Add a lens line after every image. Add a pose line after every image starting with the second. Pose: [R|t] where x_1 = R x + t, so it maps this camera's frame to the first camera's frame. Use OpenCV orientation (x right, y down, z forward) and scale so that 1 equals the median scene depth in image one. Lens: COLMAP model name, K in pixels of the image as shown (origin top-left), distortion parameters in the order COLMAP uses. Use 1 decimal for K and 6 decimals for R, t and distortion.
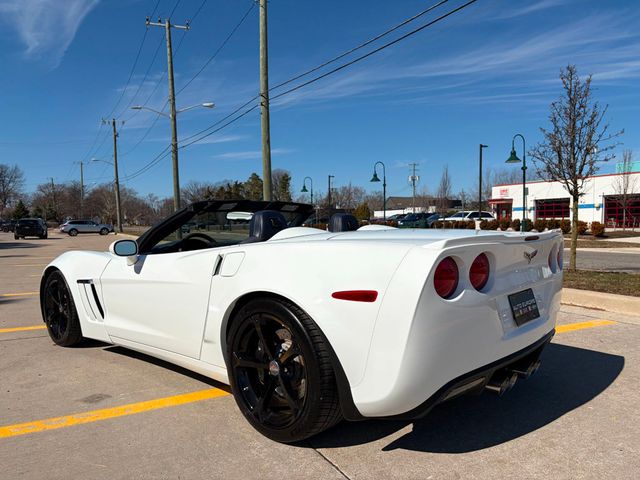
lens RADIAL K [[484.4, 0, 319.2], [0, 484.4, 248.7], [0, 0, 1]] dist [0.021816, -0.008287]
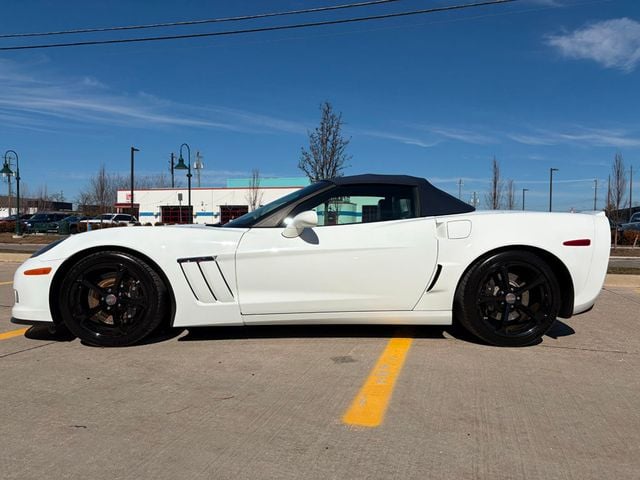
lens RADIAL K [[482.8, 0, 320.0], [0, 482.8, 240.0], [0, 0, 1]] dist [0.022481, -0.005879]
pose [[0.702255, 0.001515, 0.711924, -0.688448], [0.020343, 0.999547, -0.022195, 0.040860], [-0.711635, 0.030069, 0.701906, 0.169074]]
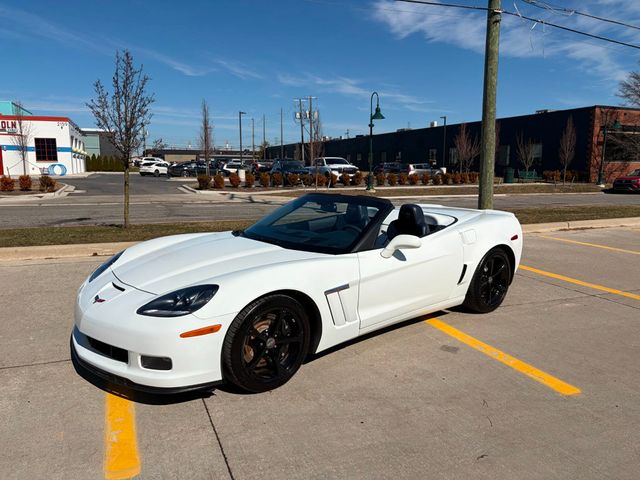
lens RADIAL K [[484.2, 0, 321.0], [0, 484.2, 240.8], [0, 0, 1]] dist [0.019885, -0.007151]
pose [[0.107932, -0.144165, 0.983650, -1.016308], [0.039622, 0.989268, 0.140640, -0.115889], [-0.993368, 0.023794, 0.112486, 0.671790]]
